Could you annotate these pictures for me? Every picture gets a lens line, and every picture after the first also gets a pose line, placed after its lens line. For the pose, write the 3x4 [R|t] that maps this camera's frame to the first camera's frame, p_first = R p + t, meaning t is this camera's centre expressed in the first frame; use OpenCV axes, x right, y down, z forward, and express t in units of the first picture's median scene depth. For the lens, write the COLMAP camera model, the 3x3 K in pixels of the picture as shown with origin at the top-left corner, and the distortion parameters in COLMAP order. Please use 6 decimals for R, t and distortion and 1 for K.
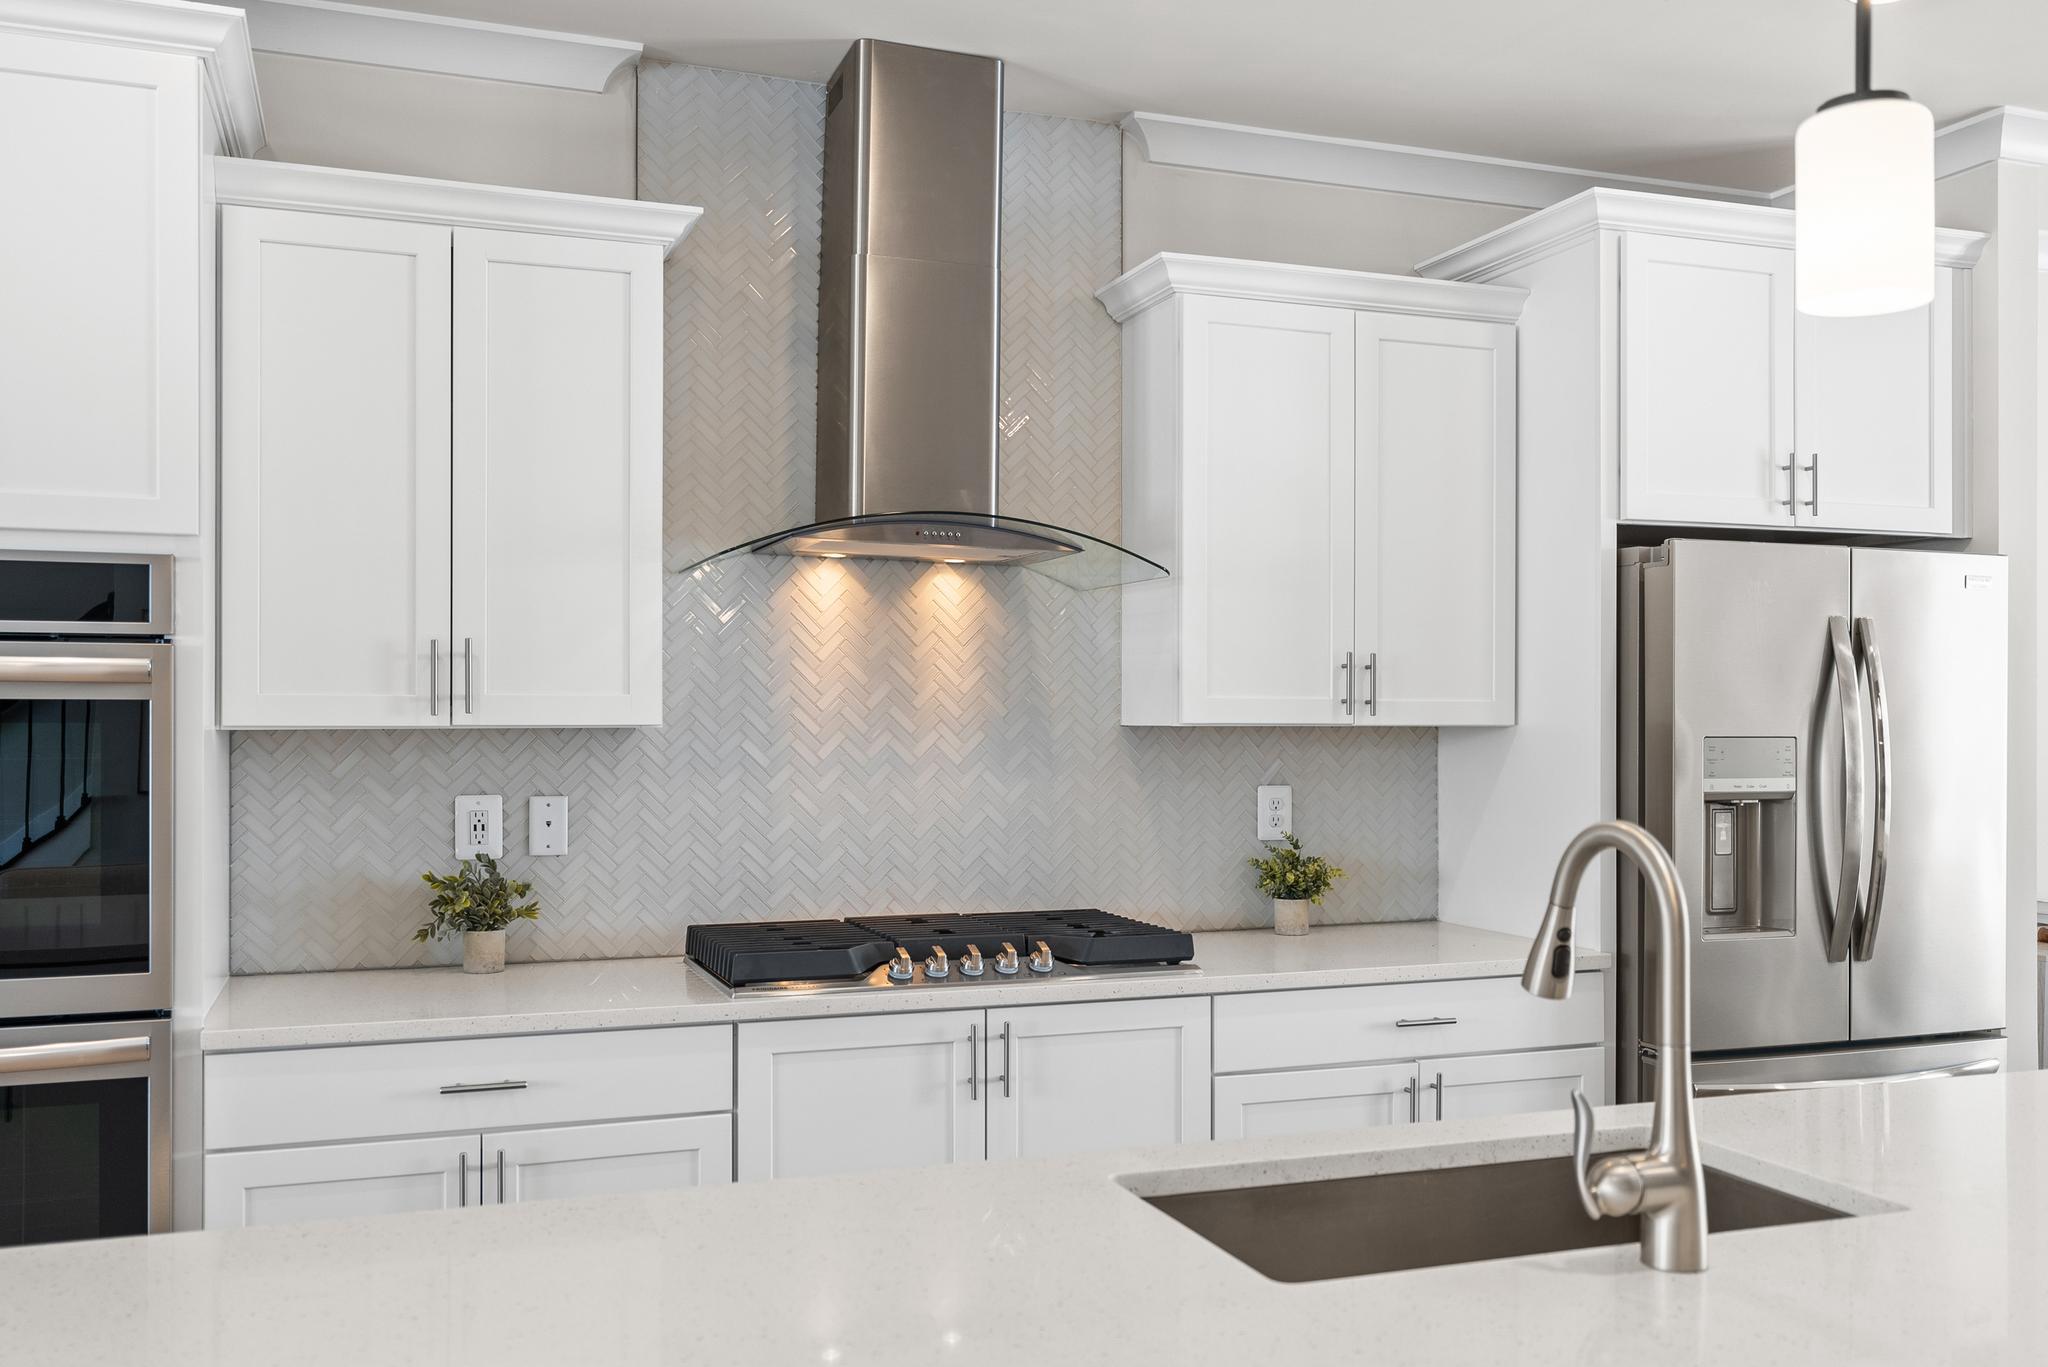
lens RADIAL K [[1760.1, 0, 1032.0], [0, 1760.1, 705.4], [0, 0, 1]] dist [0.017241, -0.004828]
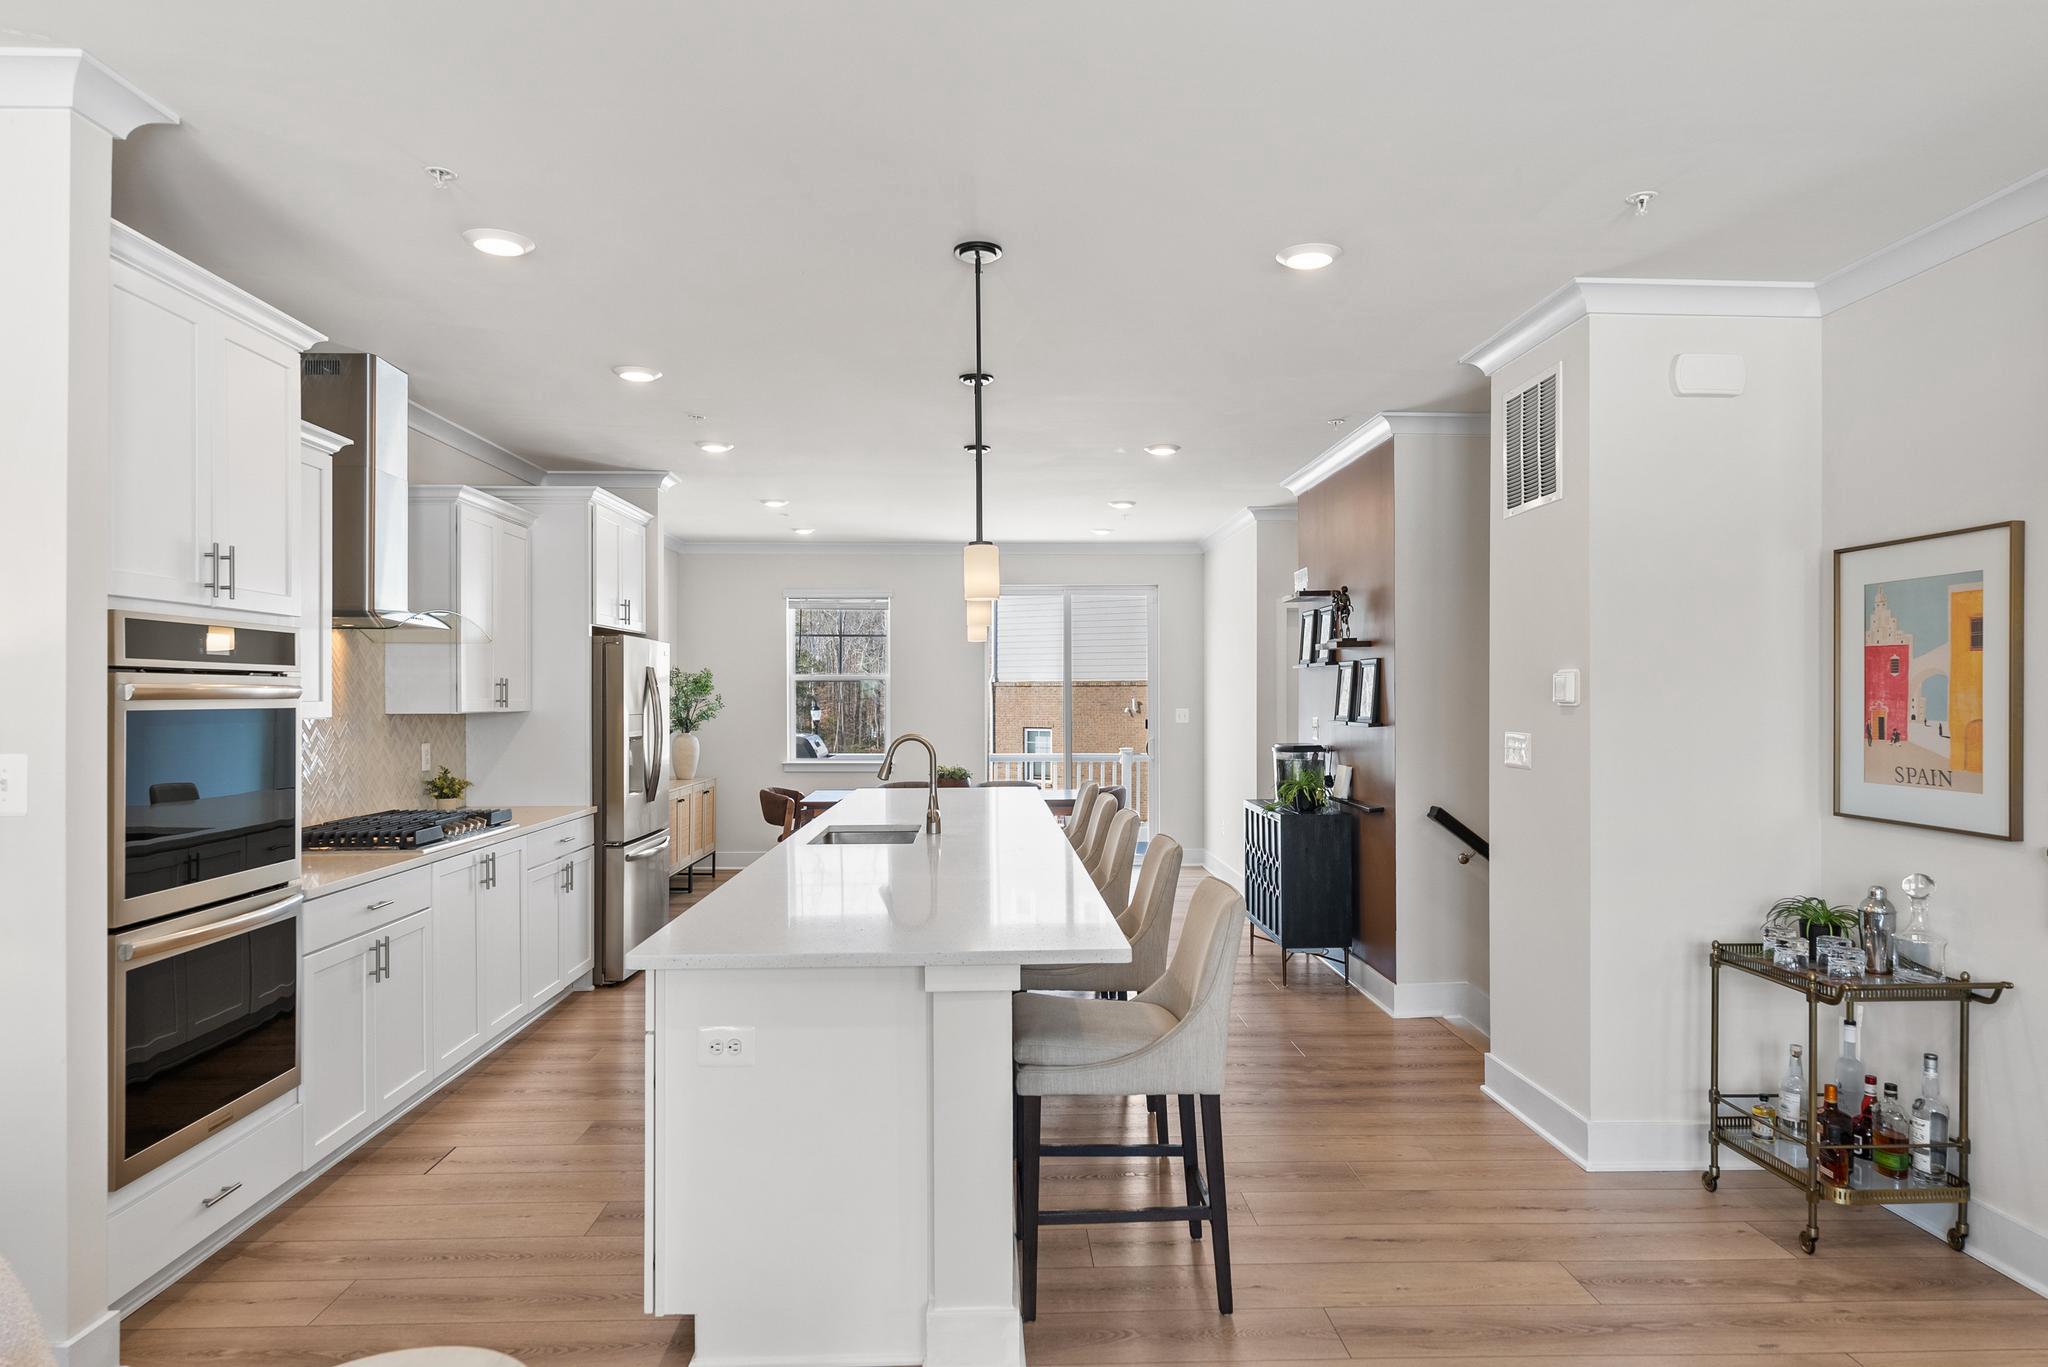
lens RADIAL K [[1247.4, 0, 1025.3], [0, 1247.4, 689.6], [0, 0, 1]] dist [-0.004973, 0.002790]
pose [[0.316364, 0.002057, 0.948636, -1.082544], [-0.002822, 0.999995, -0.001227, -0.016452], [-0.948634, -0.002288, 0.316369, -0.085705]]
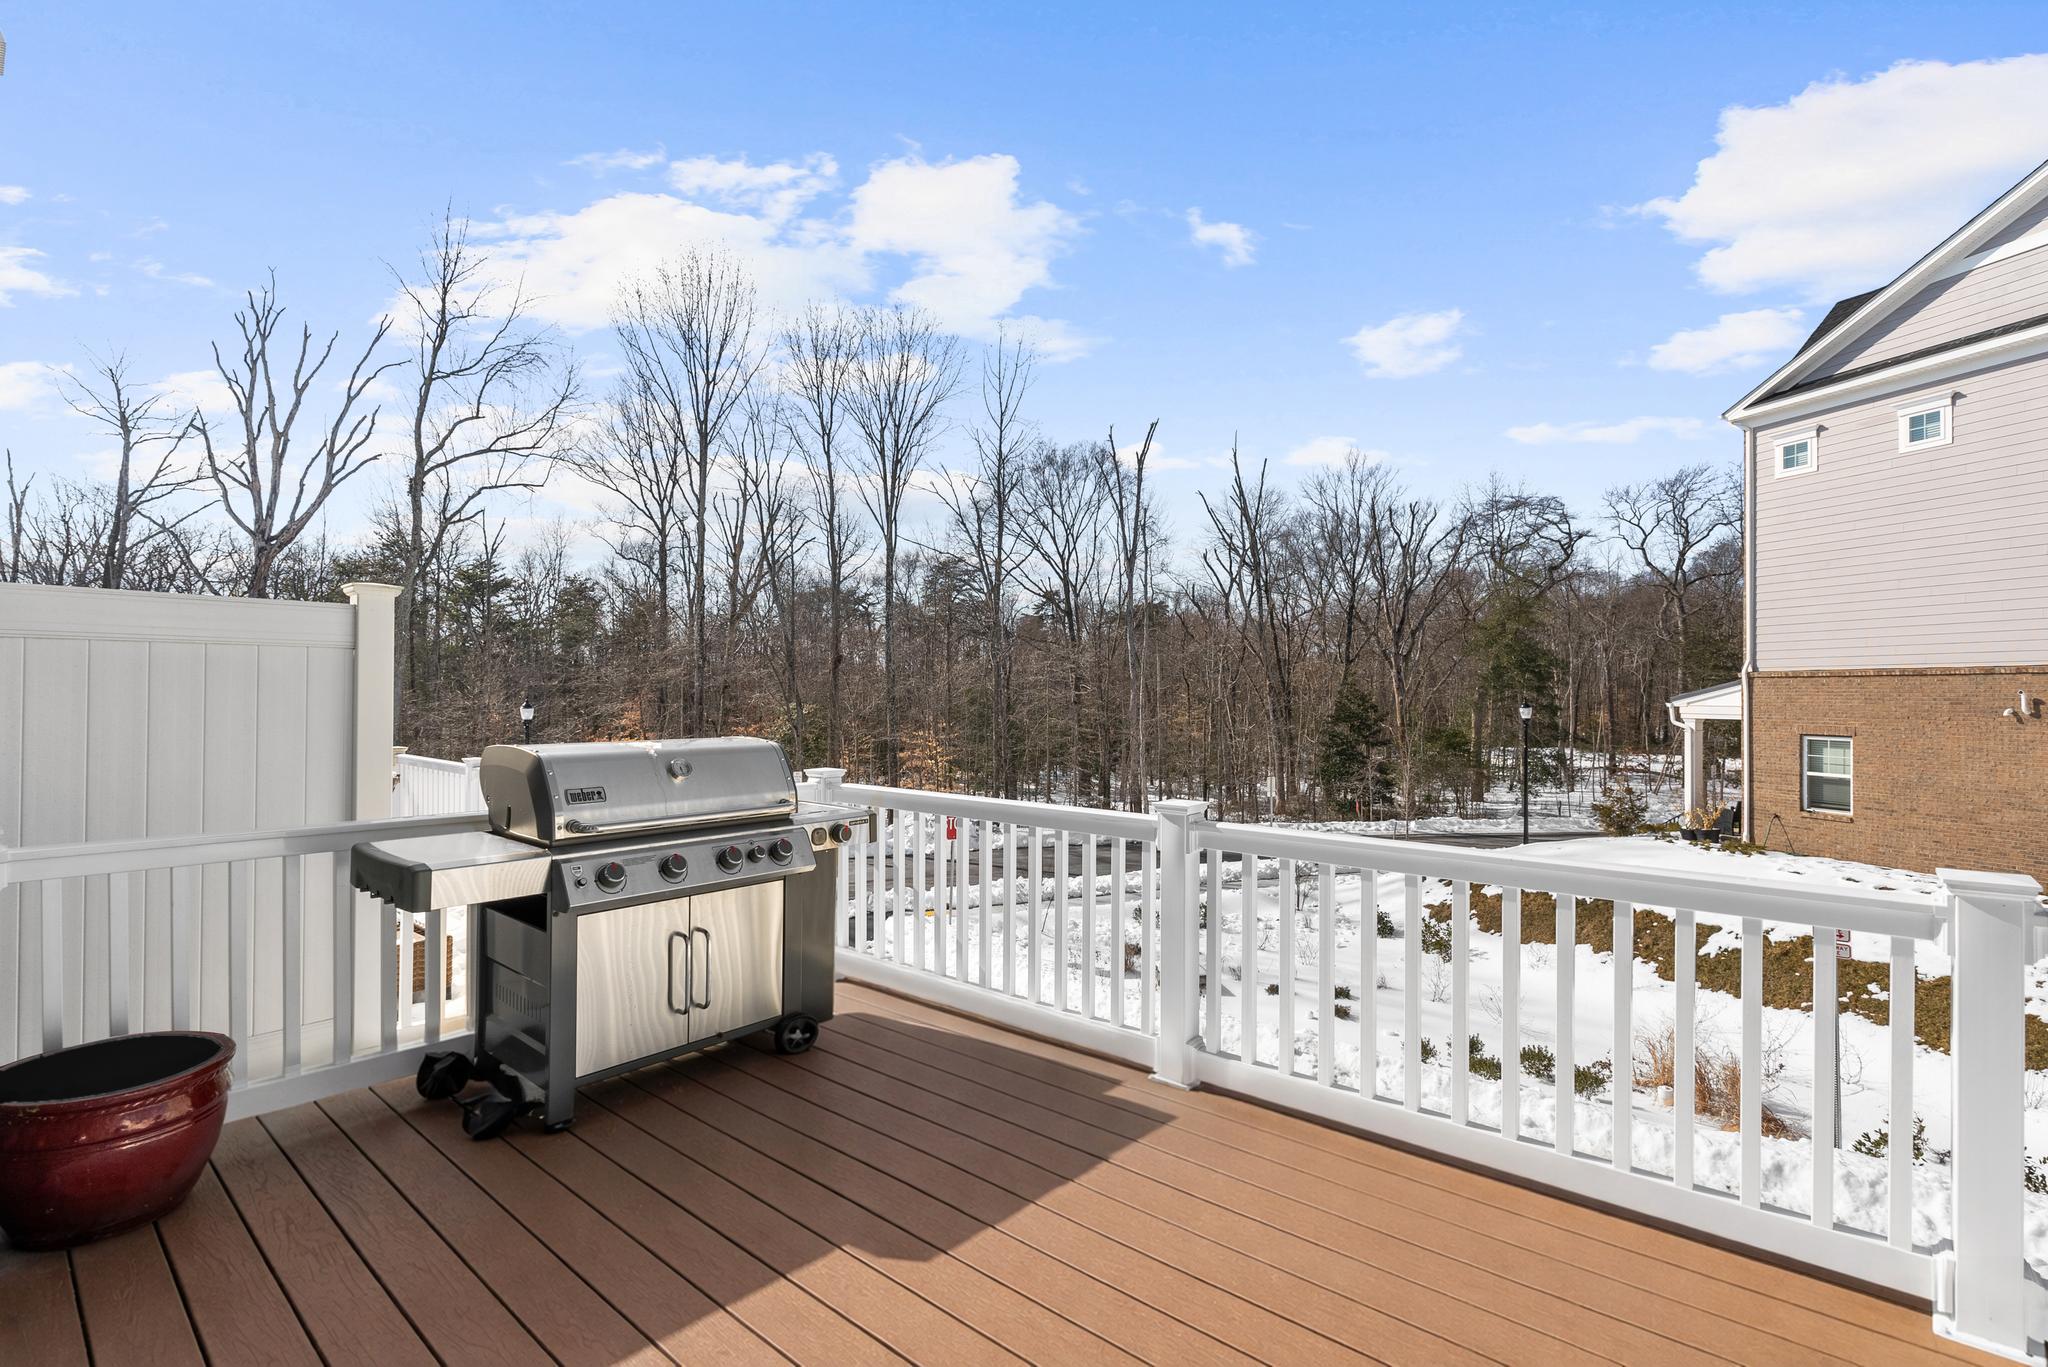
lens RADIAL K [[921.0, 0, 1033.4], [0, 921.0, 684.6], [0, 0, 1]] dist [-0.007015, 0.001690]
pose [[0.870031, 0.005354, 0.492969, 1.799110], [-0.003132, 0.999981, -0.005334, 0.029222], [-0.492988, 0.003097, 0.870031, 0.635779]]
